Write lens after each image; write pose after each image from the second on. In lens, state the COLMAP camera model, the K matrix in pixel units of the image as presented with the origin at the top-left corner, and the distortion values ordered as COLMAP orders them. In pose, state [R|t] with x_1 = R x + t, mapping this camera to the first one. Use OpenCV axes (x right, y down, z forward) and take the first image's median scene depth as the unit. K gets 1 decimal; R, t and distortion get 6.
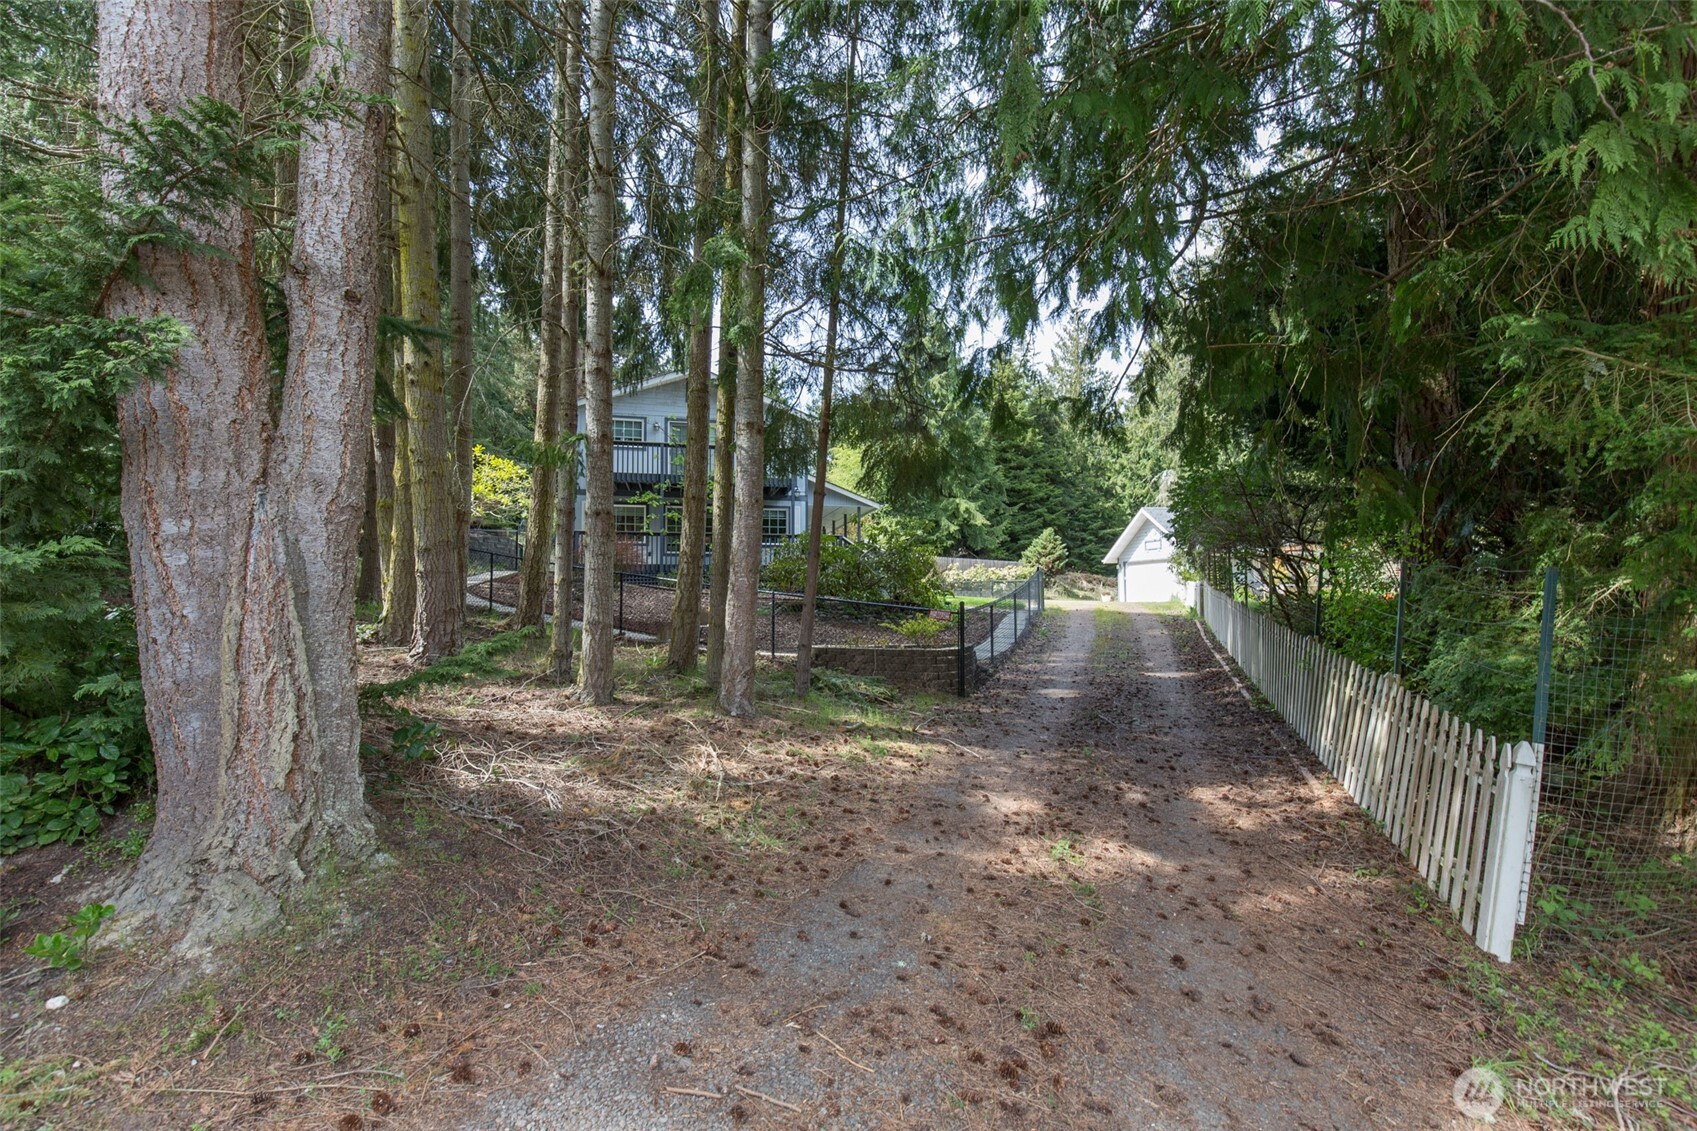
lens RADIAL K [[750.4, 0, 874.1], [0, 750.4, 575.7], [0, 0, 1]] dist [0.000927, -0.000044]
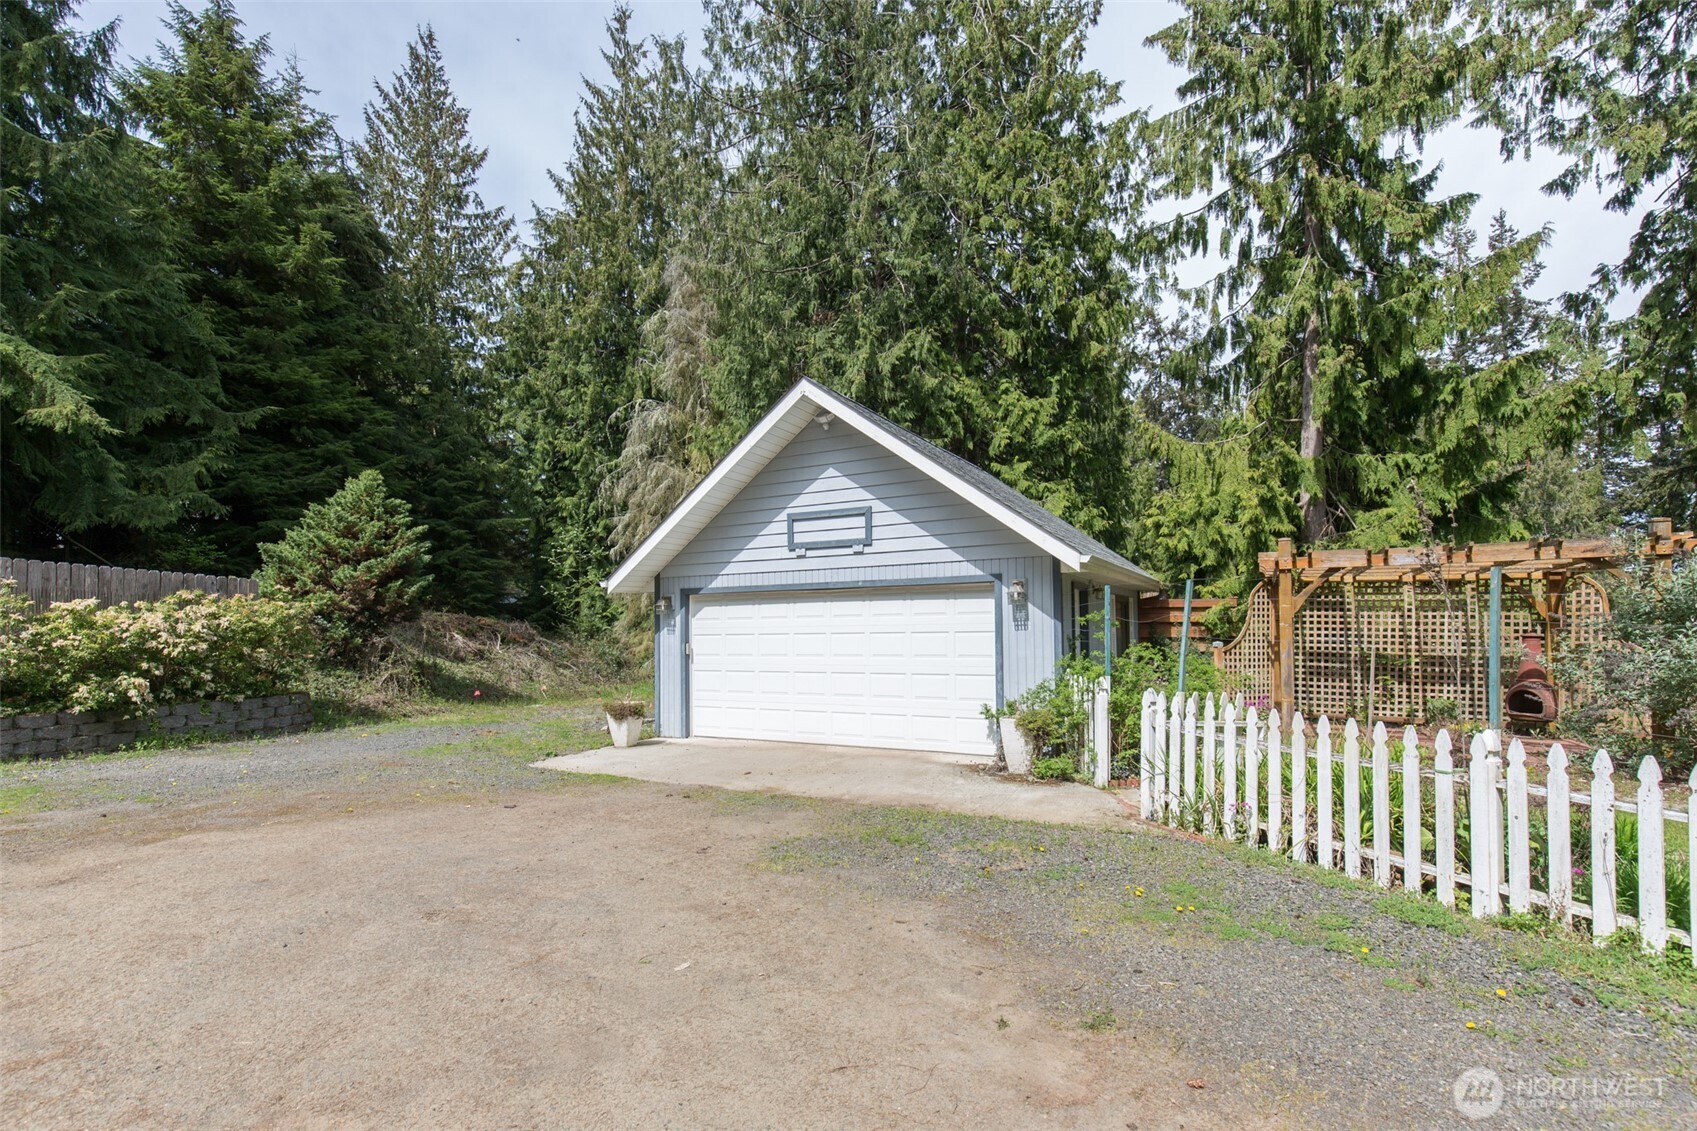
lens RADIAL K [[807.8, 0, 825.9], [0, 807.8, 604.2], [0, 0, 1]] dist [0.032993, -0.021141]
pose [[0.722092, 0.018010, 0.691563, 0.129909], [-0.017721, 0.999815, -0.007534, -0.009163], [-0.691570, -0.006815, 0.722277, 0.588372]]
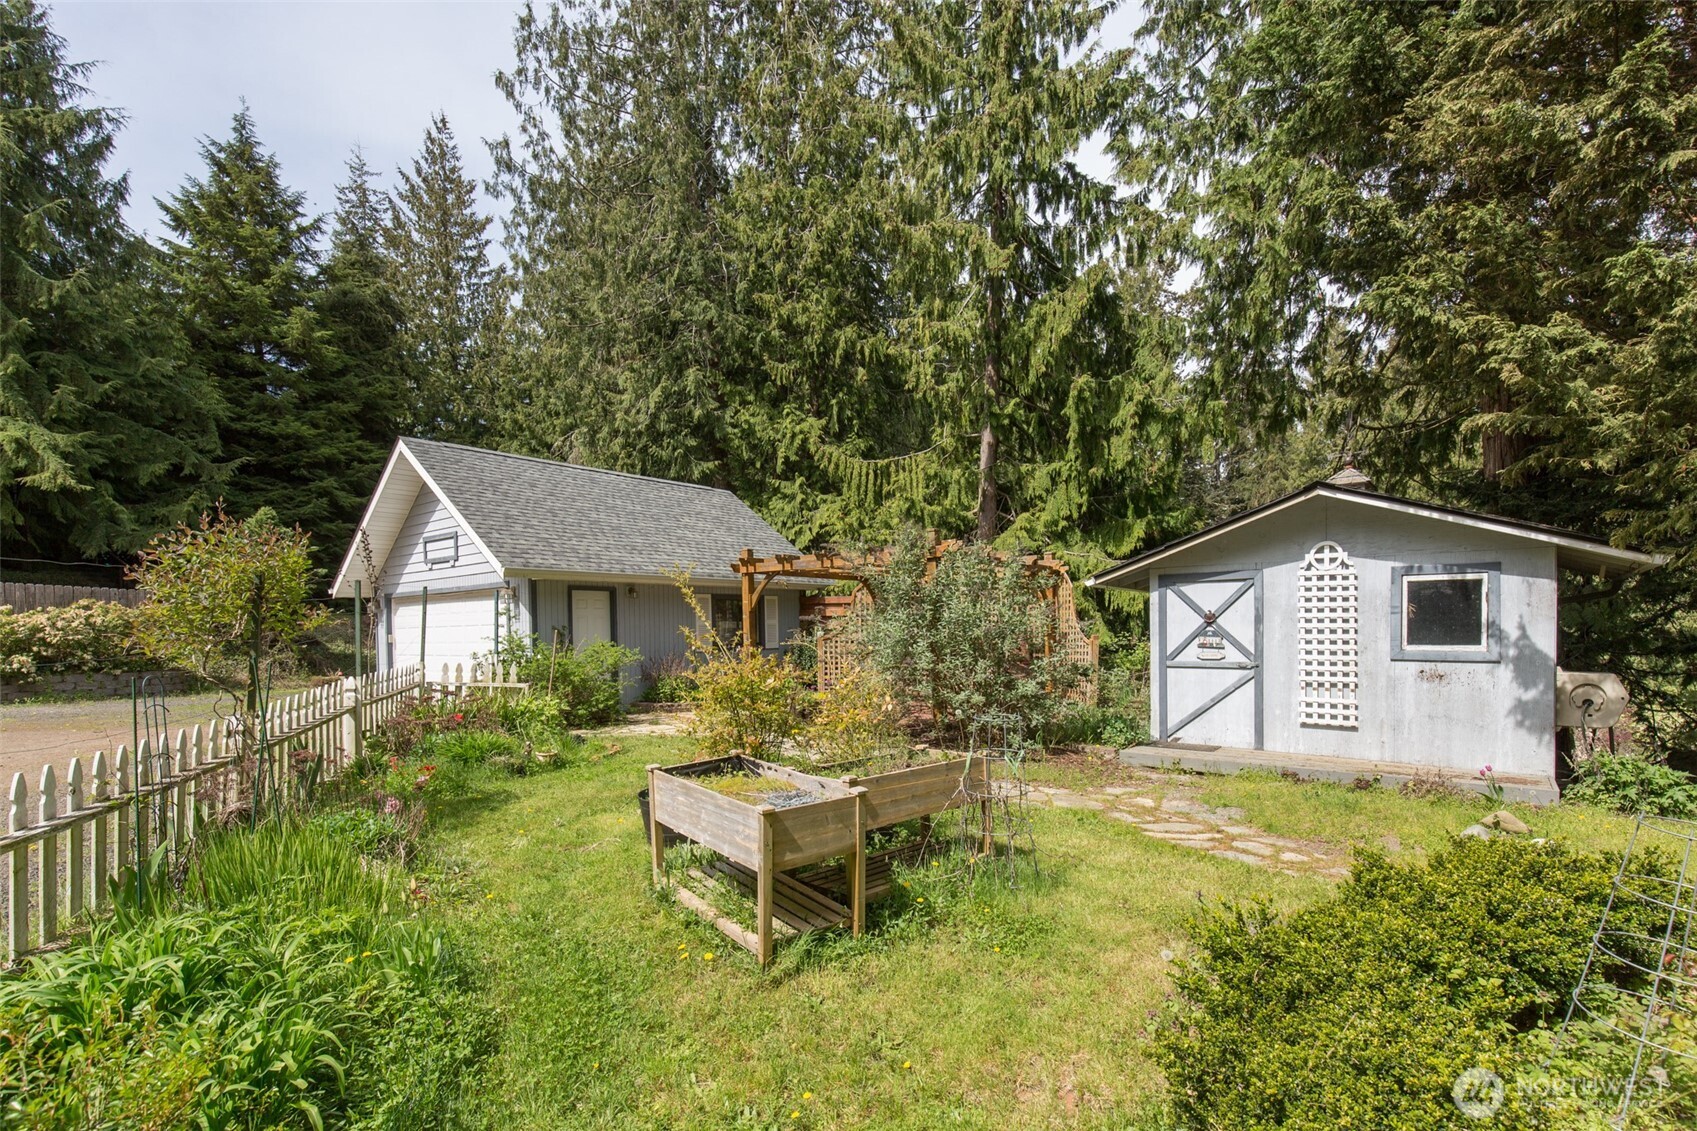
lens RADIAL K [[785.2, 0, 820.2], [0, 785.2, 647.2], [0, 0, 1]] dist [0.020560, -0.019408]
pose [[0.836307, -0.021409, 0.547844, 0.233471], [-0.008196, 0.998638, 0.051535, -0.011123], [-0.548201, -0.047589, 0.834992, 0.436967]]
